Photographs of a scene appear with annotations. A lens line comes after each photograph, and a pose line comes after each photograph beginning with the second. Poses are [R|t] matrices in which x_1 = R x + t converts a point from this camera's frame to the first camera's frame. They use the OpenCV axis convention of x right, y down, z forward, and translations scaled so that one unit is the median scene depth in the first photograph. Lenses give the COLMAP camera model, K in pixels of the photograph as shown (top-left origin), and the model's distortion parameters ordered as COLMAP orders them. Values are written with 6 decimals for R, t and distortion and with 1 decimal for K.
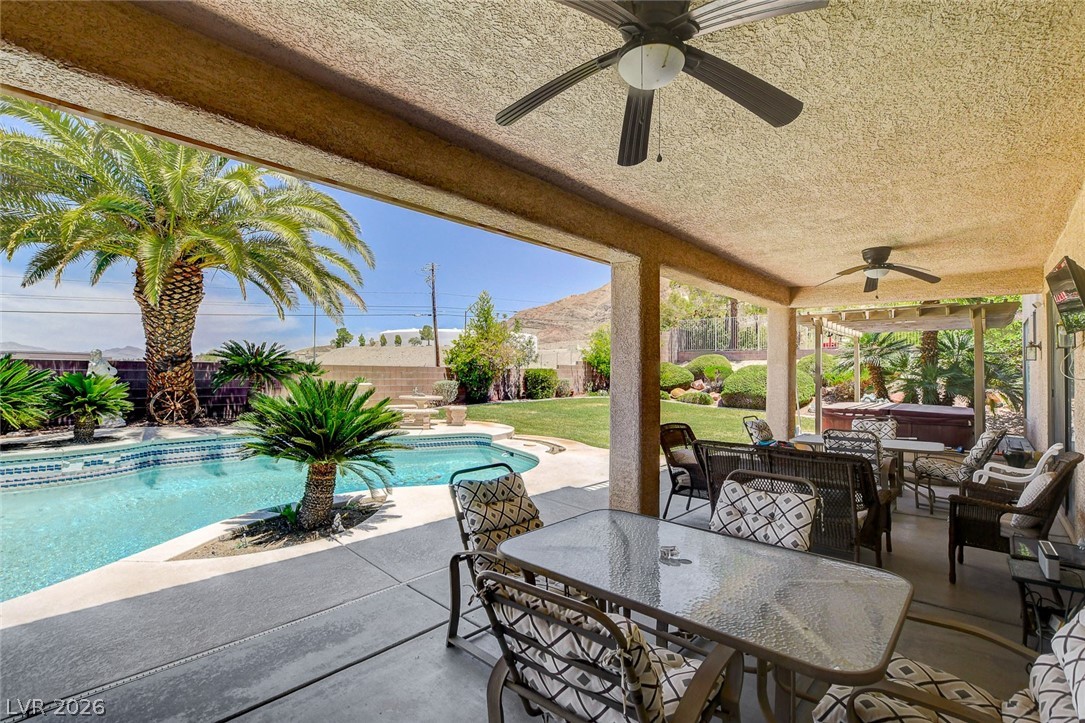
lens RADIAL K [[481.4, 0, 542.5], [0, 481.4, 361.5], [0, 0, 1]] dist [-0.018165, -0.000125]
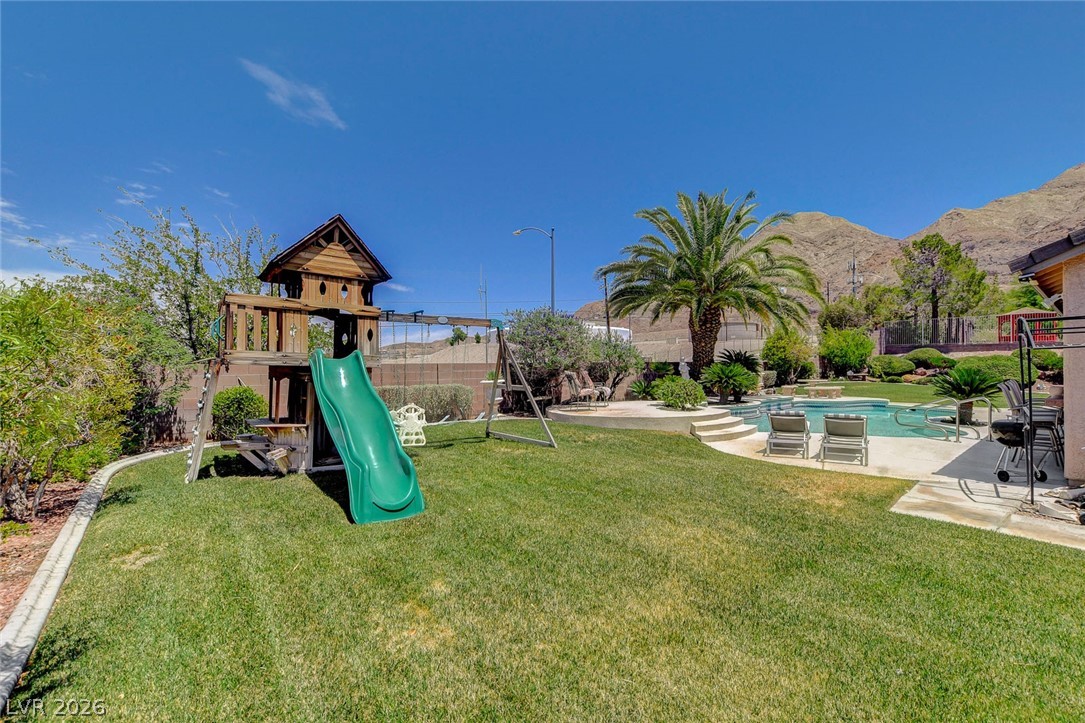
lens RADIAL K [[478.4, 0, 542.5], [0, 478.4, 361.5], [0, 0, 1]] dist [-0.016096, 0.000241]
pose [[0.992824, -0.017892, -0.118235, -1.206635], [0.019730, 0.999702, 0.014401, -0.040350], [0.117942, -0.016630, 0.992881, -0.904266]]
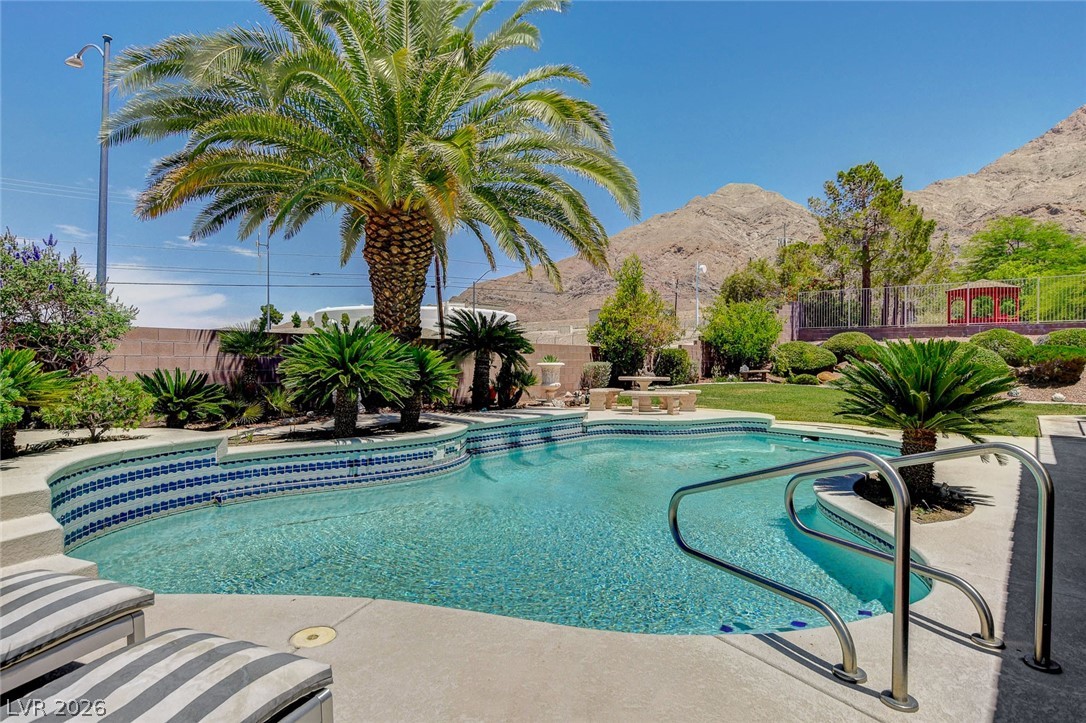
lens RADIAL K [[604.1, 0, 543.0], [0, 604.1, 361.5], [0, 0, 1]] dist [-0.005437, -0.000357]
pose [[0.997186, -0.006069, 0.074718, -0.628188], [0.004358, 0.999725, 0.023033, 0.024290], [-0.074837, -0.022643, 0.996939, -0.056709]]
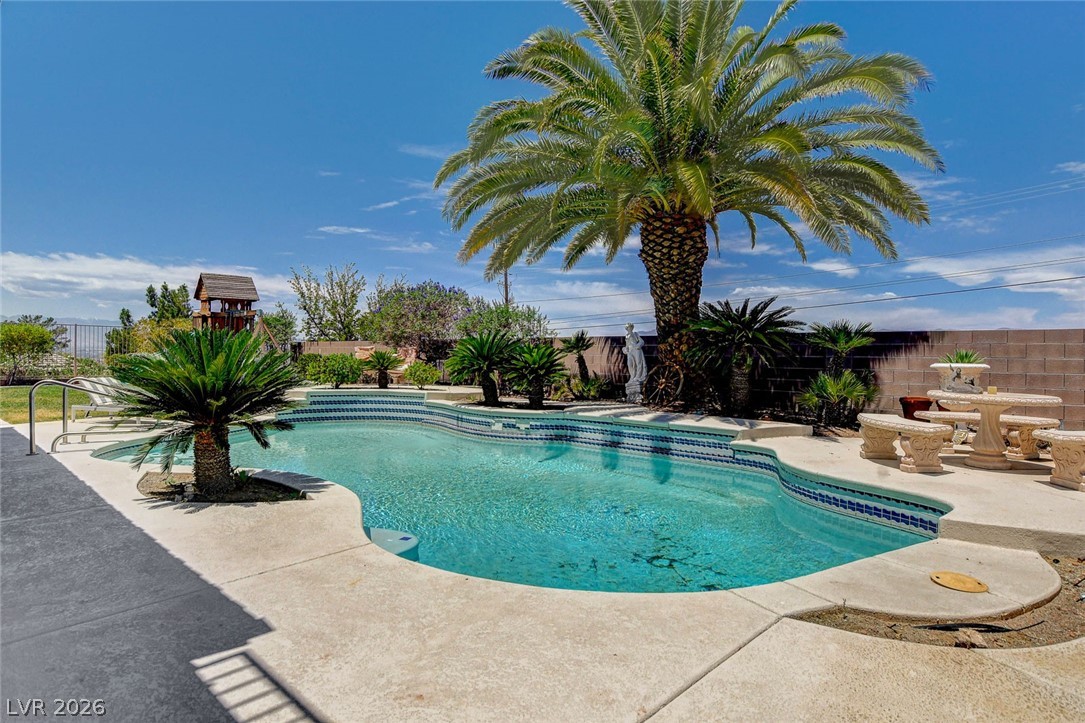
lens RADIAL K [[613.5, 0, 561.5], [0, 613.5, 361.4], [0, 0, 1]] dist [-0.002133, -0.000051]
pose [[0.016765, -0.001410, -0.999858, 0.319221], [0.009533, 0.999954, -0.001250, 0.052415], [0.999814, -0.009511, 0.016778, 0.797144]]
